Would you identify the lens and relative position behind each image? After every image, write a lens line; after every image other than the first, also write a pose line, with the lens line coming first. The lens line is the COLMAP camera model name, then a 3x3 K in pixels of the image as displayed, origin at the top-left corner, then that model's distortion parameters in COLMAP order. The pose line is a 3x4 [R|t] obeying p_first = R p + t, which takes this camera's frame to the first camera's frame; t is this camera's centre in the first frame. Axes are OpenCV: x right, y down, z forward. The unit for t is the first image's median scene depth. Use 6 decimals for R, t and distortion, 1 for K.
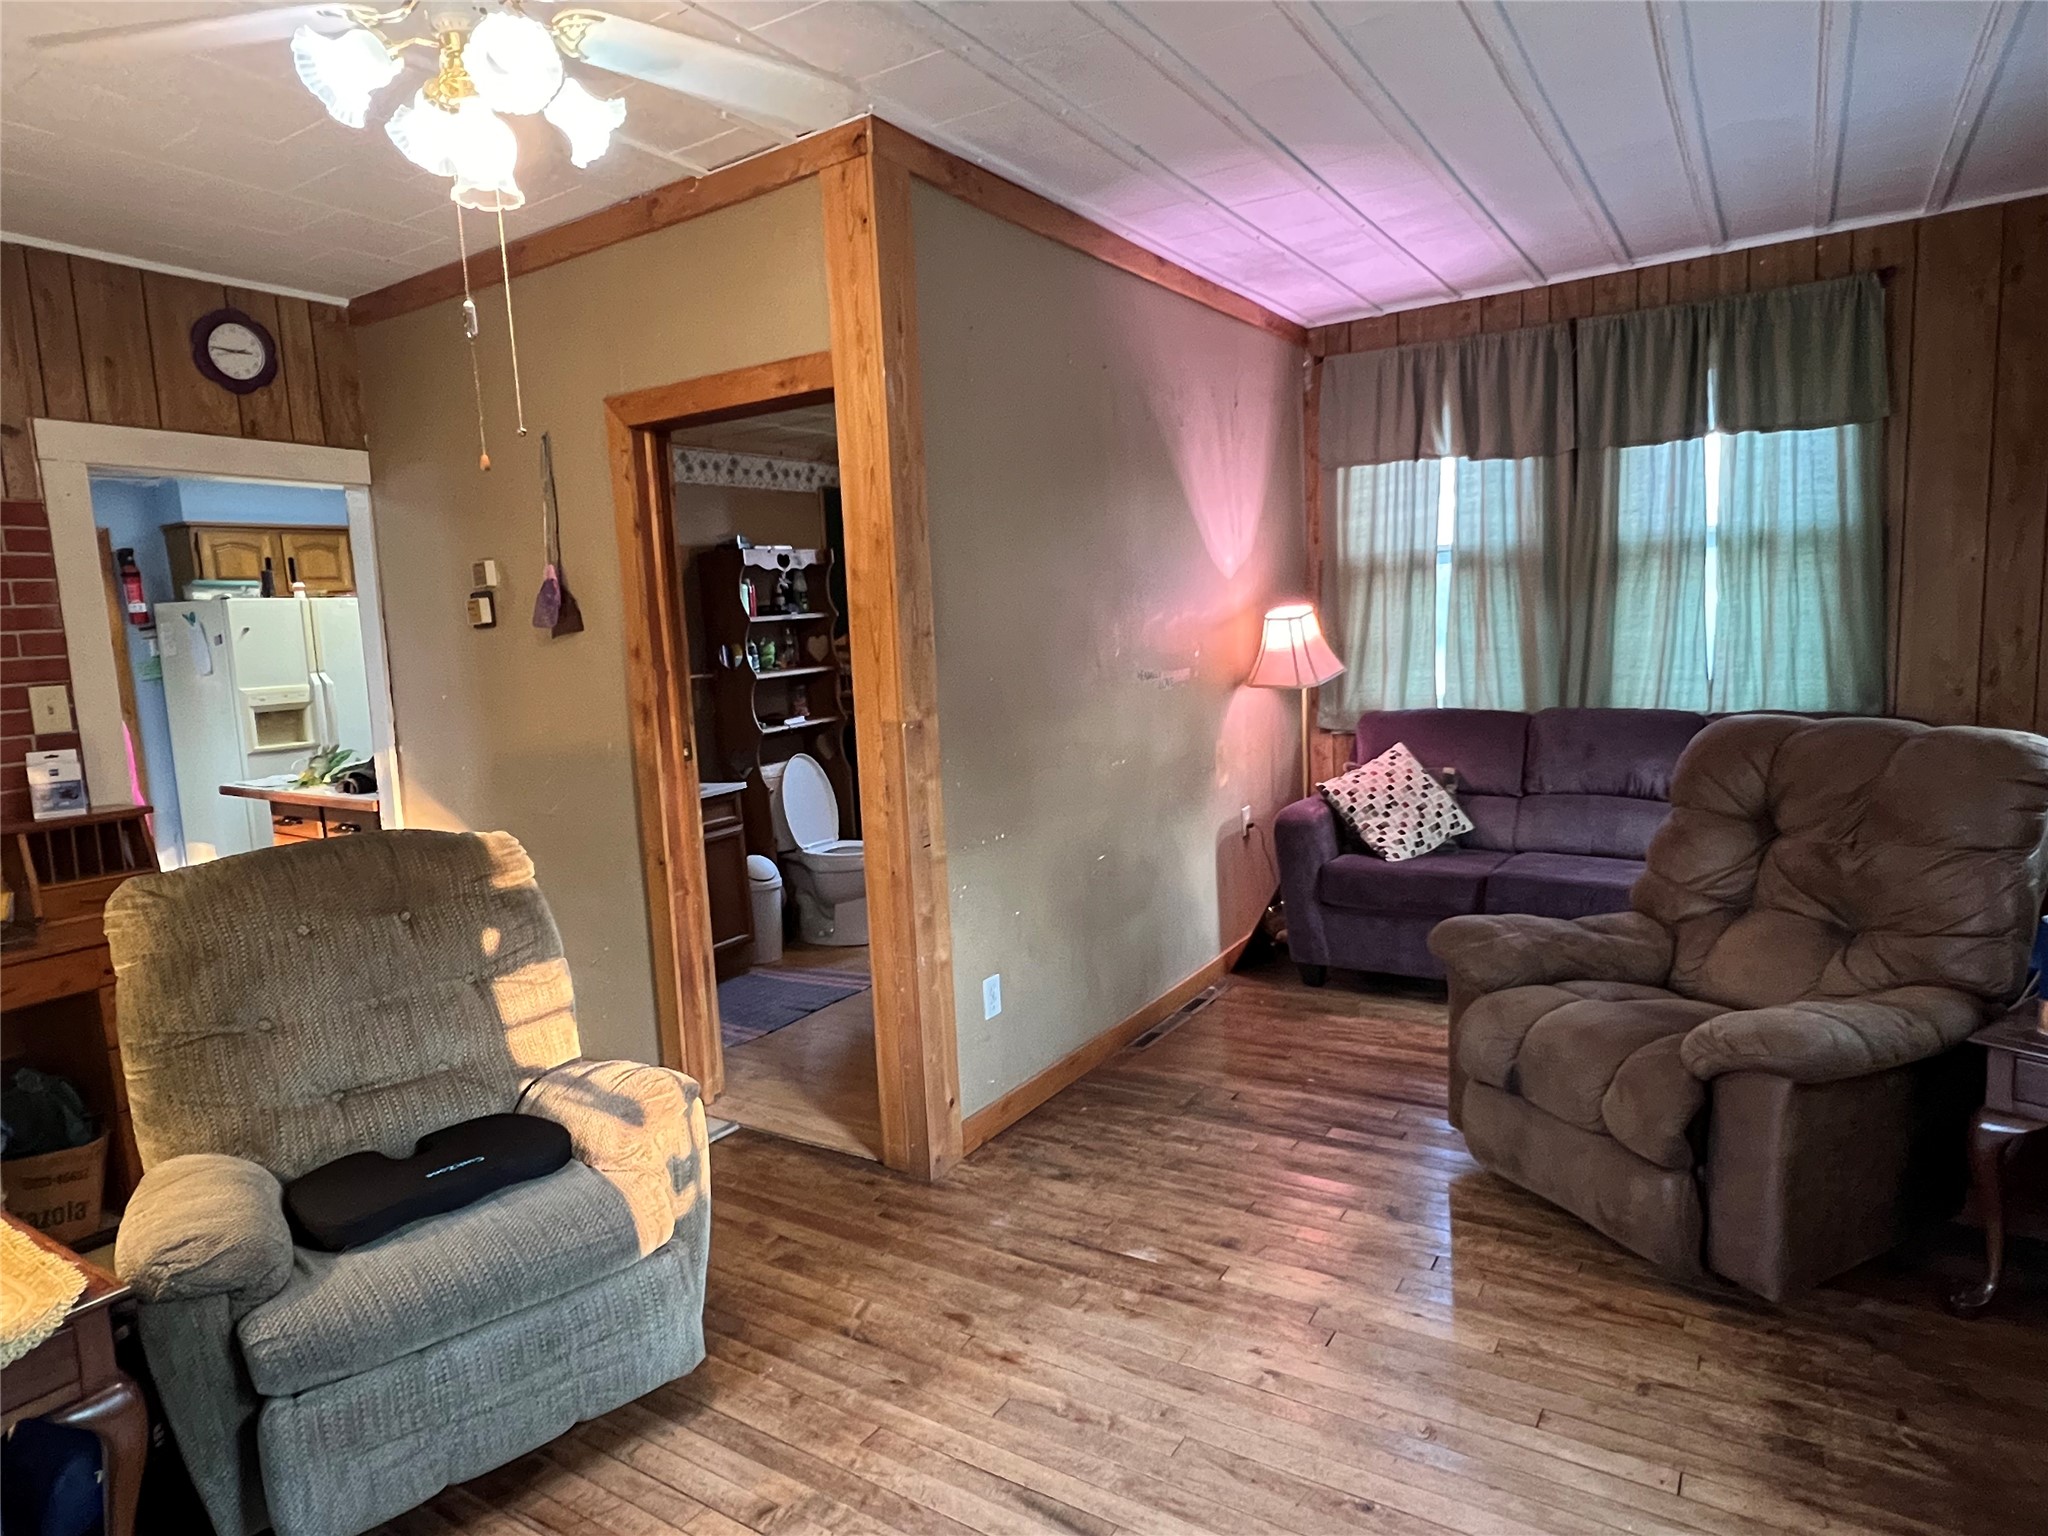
lens RADIAL K [[1195.0, 0, 1021.6], [0, 1195.0, 779.5], [0, 0, 1]] dist [0.001161, -0.000543]
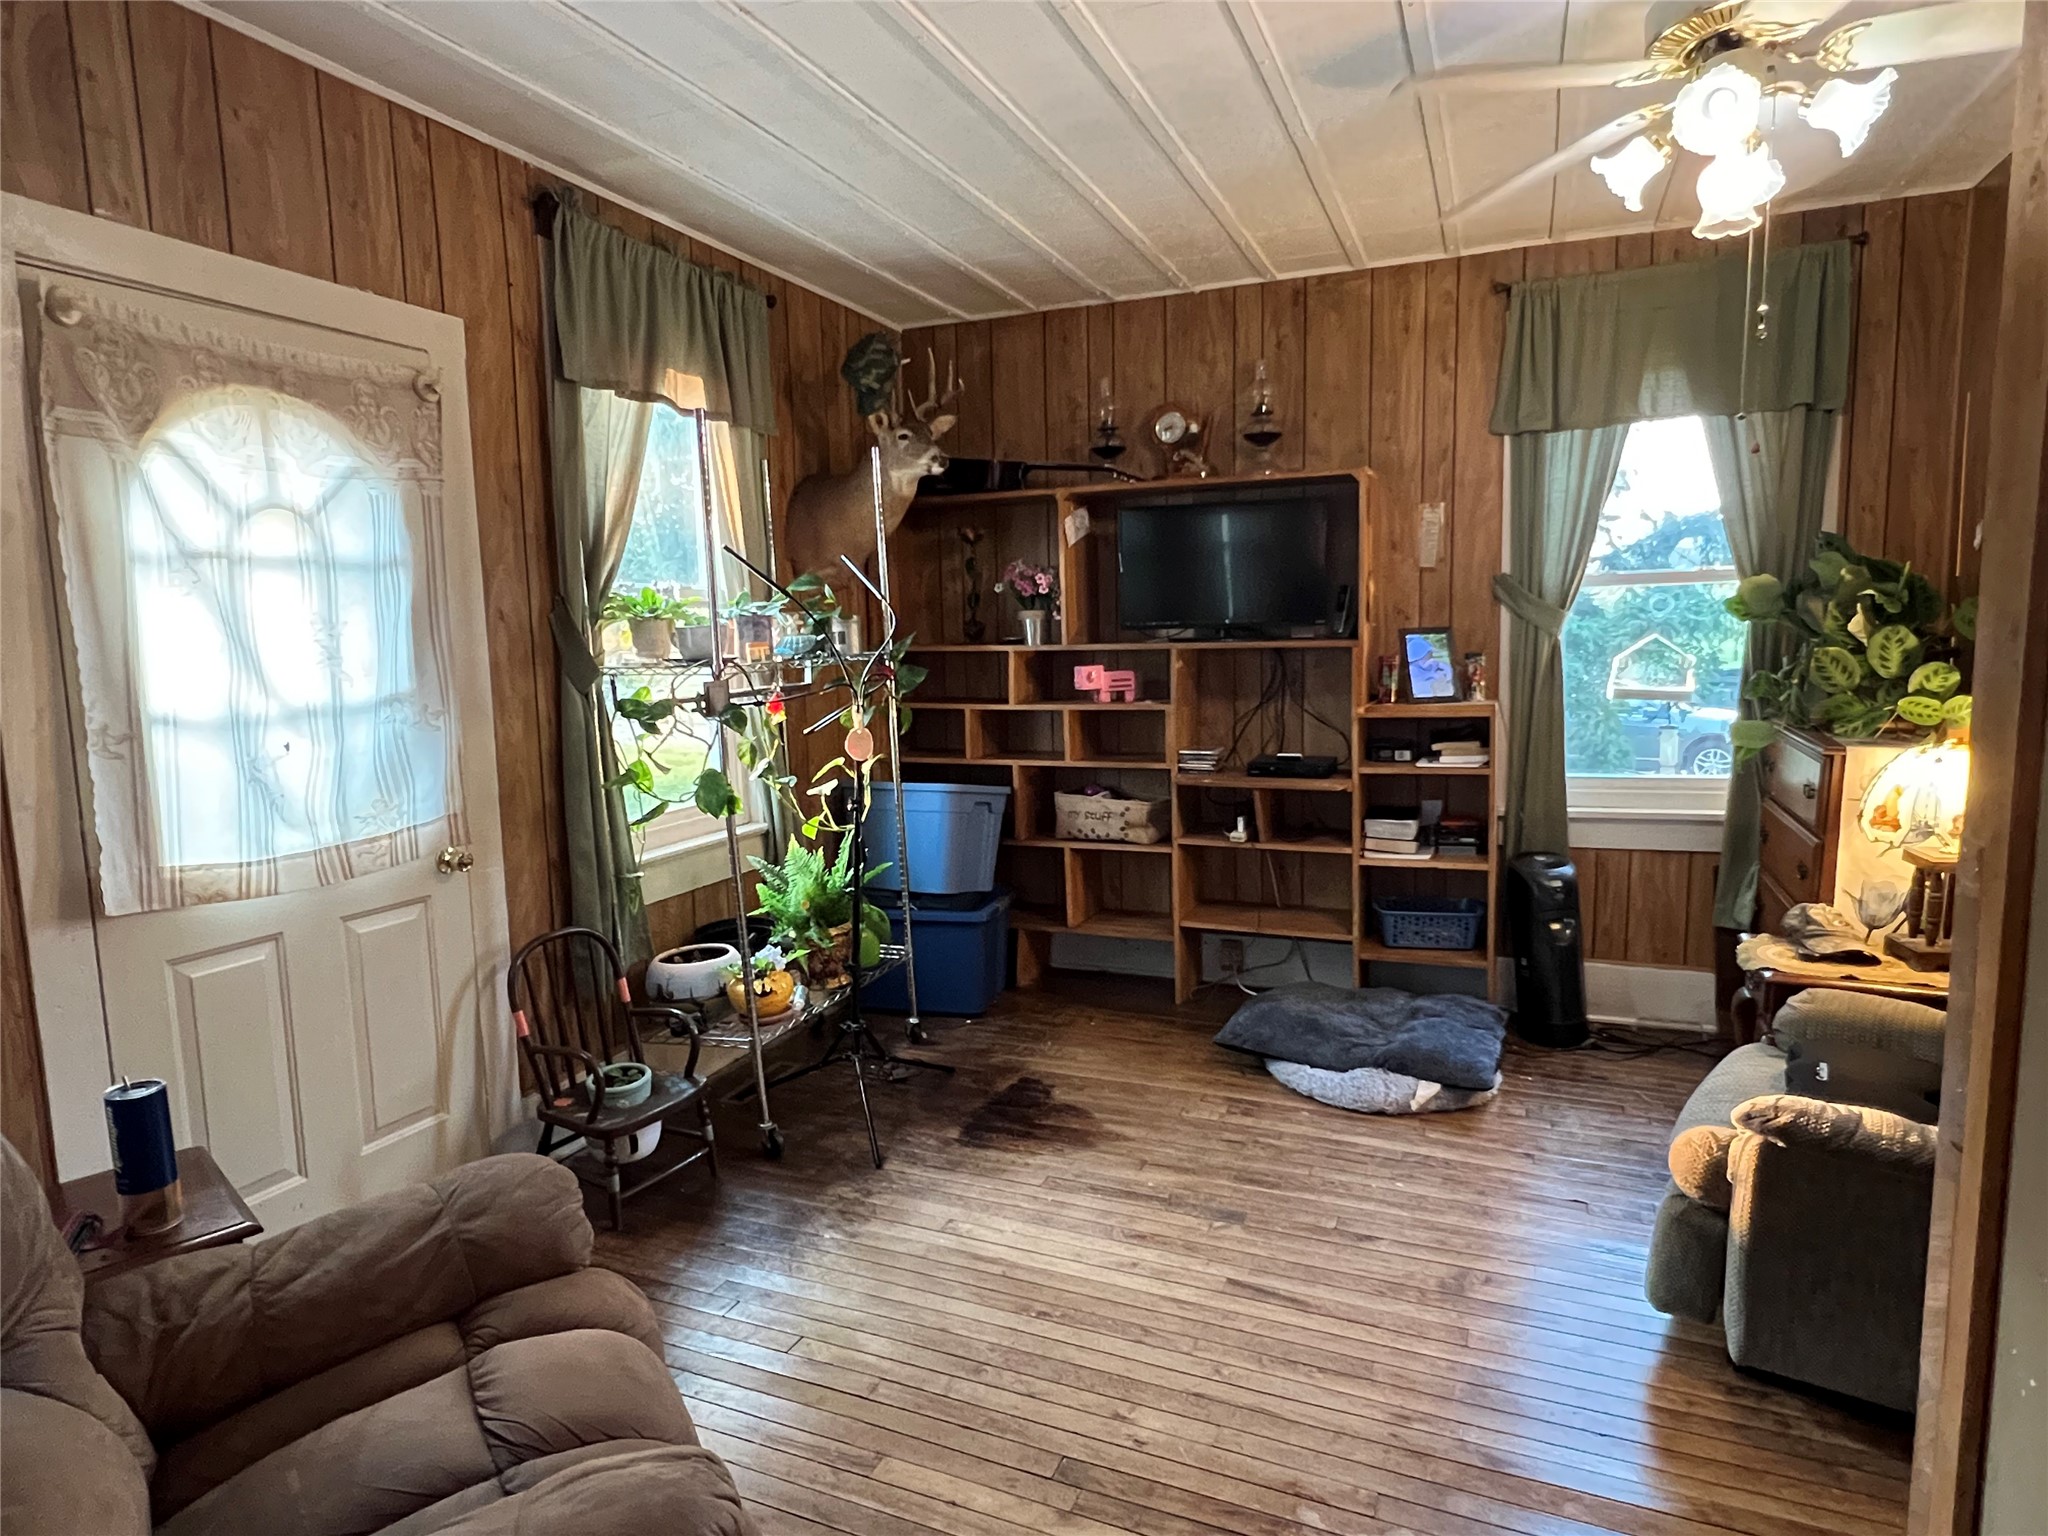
lens RADIAL K [[1195.0, 0, 1021.6], [0, 1195.0, 779.5], [0, 0, 1]] dist [0.001161, -0.000543]
pose [[-0.981943, 0.094007, -0.164164, 0.262636], [0.046976, 0.961779, 0.269767, -0.171339], [0.183249, 0.257184, -0.948829, 1.165200]]
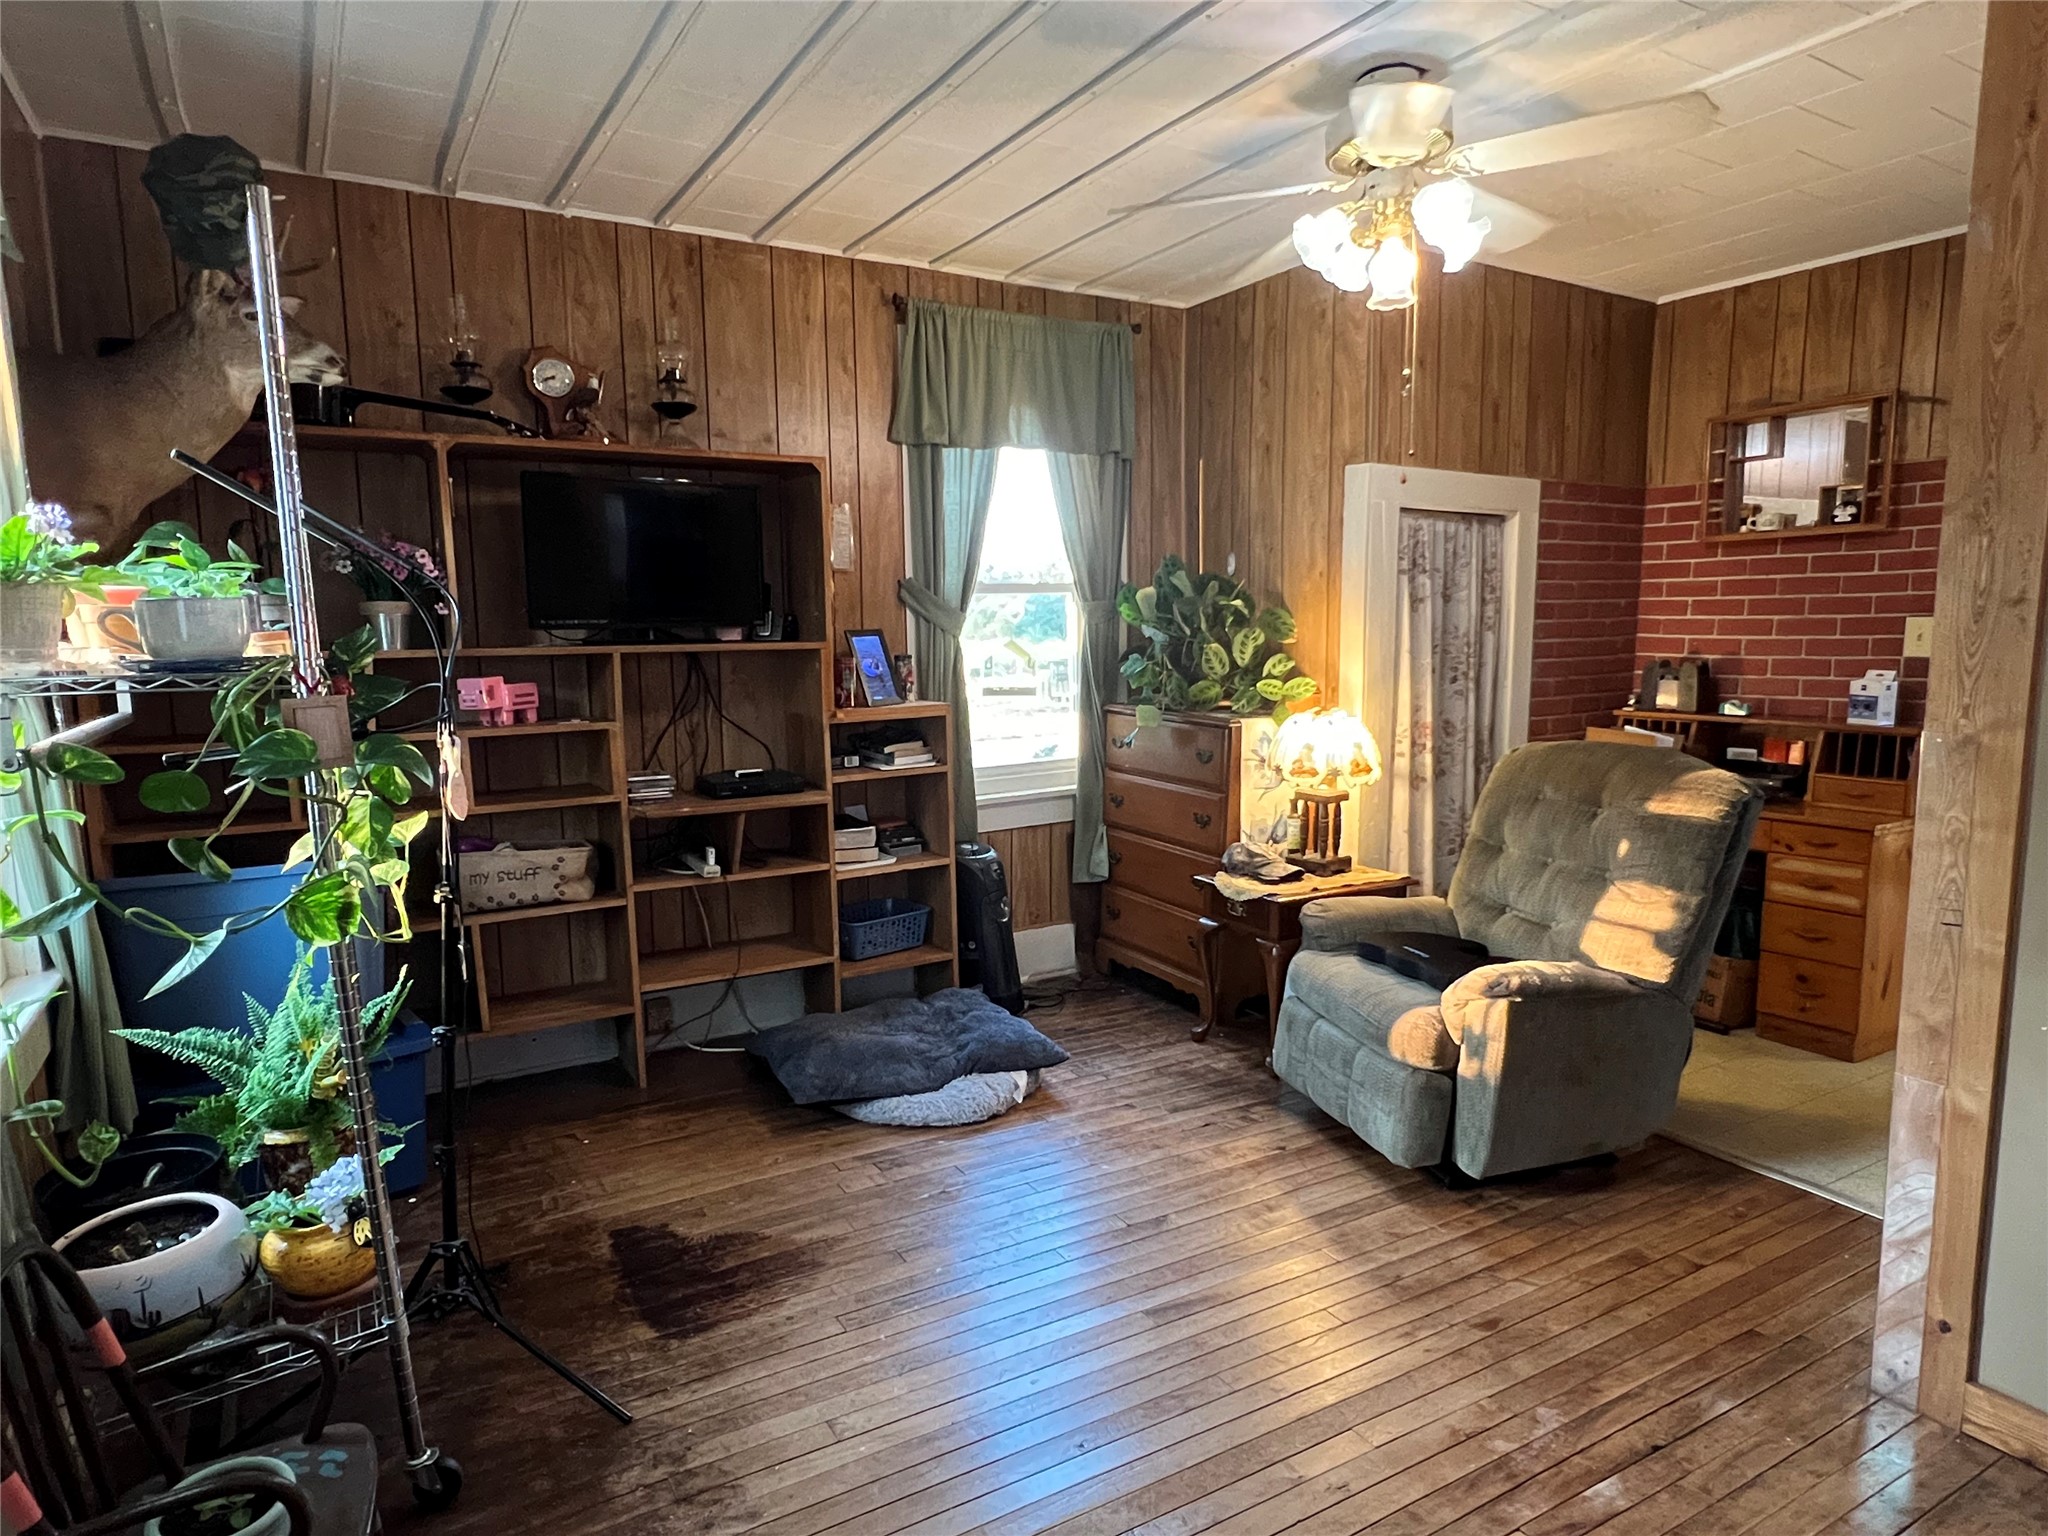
lens RADIAL K [[1195.0, 0, 1021.6], [0, 1195.0, 779.5], [0, 0, 1]] dist [0.001161, -0.000543]
pose [[-0.445063, 0.169293, -0.879351, 0.642499], [-0.085693, 0.969410, 0.230003, -0.116713], [0.891390, 0.177720, -0.416941, 0.721513]]
